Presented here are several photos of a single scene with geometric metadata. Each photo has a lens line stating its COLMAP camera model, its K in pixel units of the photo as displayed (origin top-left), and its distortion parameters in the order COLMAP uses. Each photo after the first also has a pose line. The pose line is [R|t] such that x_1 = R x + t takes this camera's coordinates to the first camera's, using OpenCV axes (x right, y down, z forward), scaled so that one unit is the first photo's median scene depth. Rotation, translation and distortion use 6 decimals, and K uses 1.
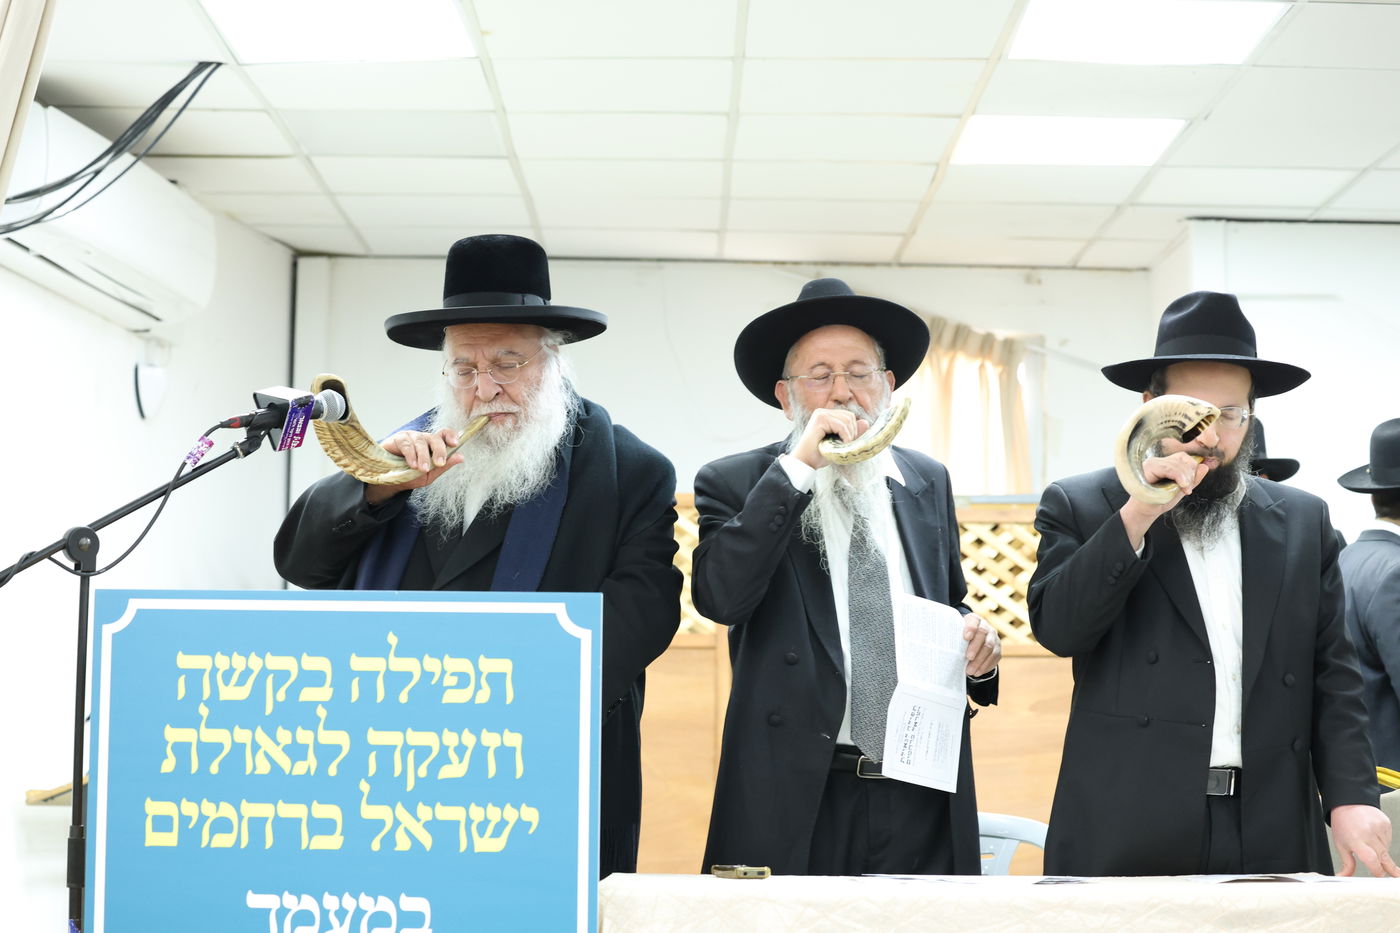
lens RADIAL K [[2930.3, 0, 723.4], [0, 2930.3, 468.5], [0, 0, 1]] dist [-0.282658, 0.547442]
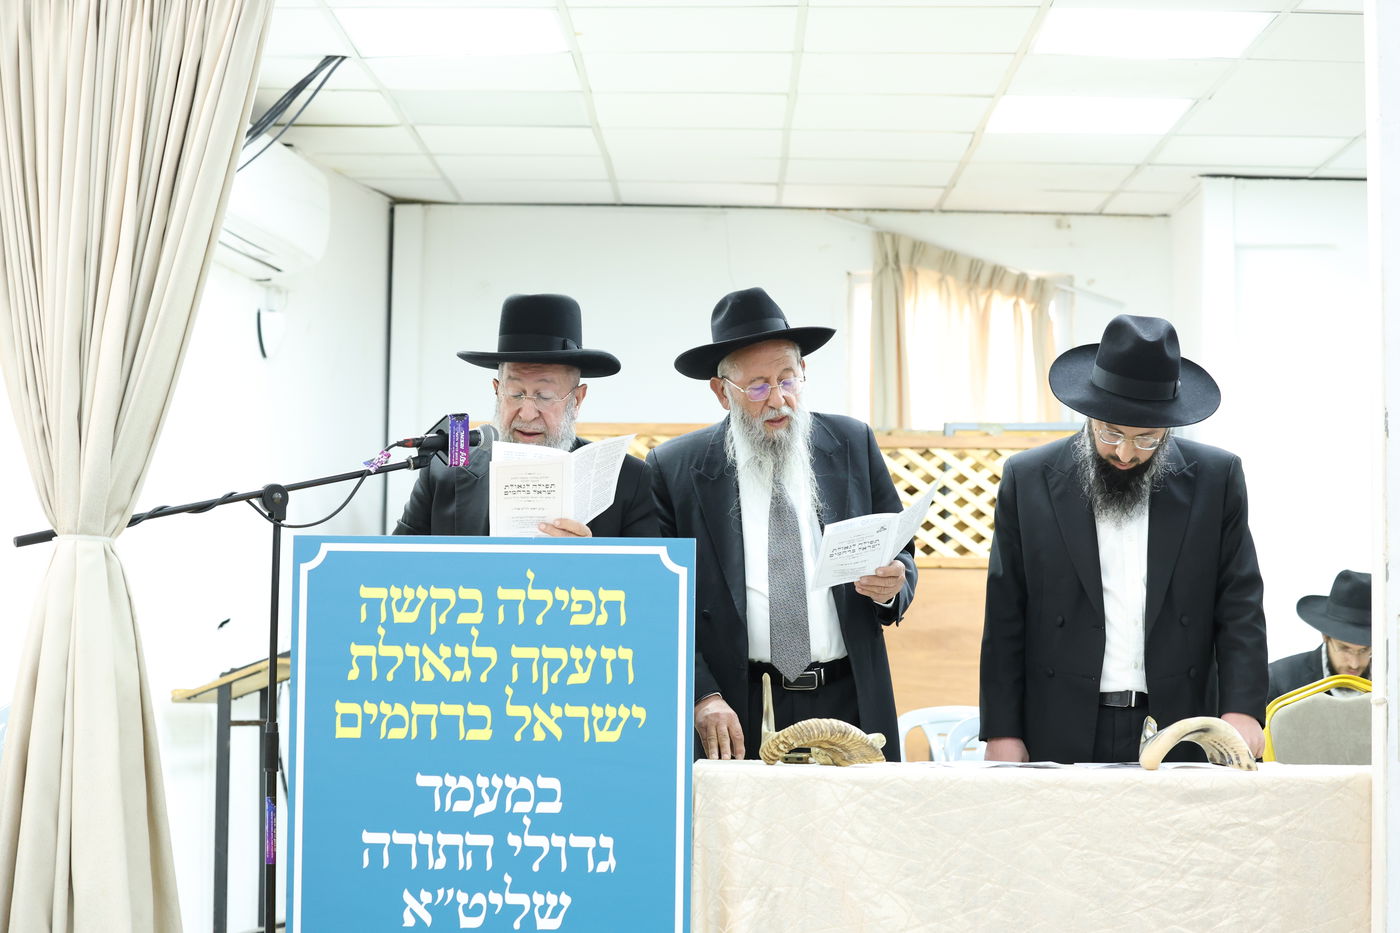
lens RADIAL K [[2930.3, 0, 723.4], [0, 2930.3, 468.5], [0, 0, 1]] dist [-0.282658, 0.547442]
pose [[0.999853, 0.000677, -0.017155, -0.007663], [-0.000050, 0.999332, 0.036544, -0.034385], [0.017169, -0.036538, 0.999185, -0.270517]]
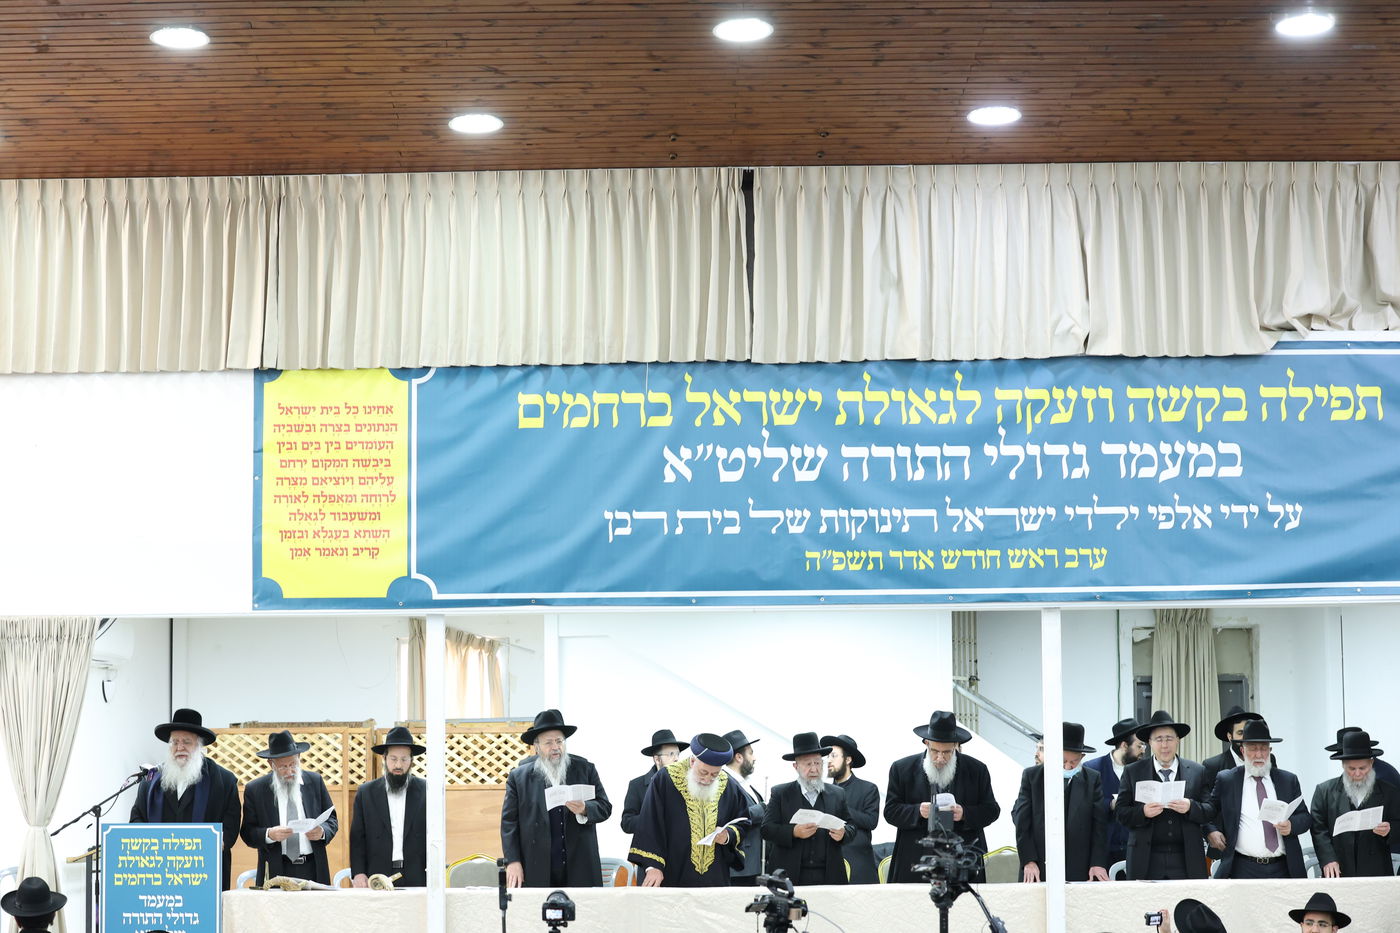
lens RADIAL K [[2871.8, 0, 700.0], [0, 2871.8, 466.5], [0, 0, 1]] dist [-0.159751, -0.203958]
pose [[0.999776, -0.015784, 0.014132, 0.599193], [0.015764, 0.999875, 0.001527, -0.468175], [-0.014155, -0.001303, 0.999899, -3.125899]]
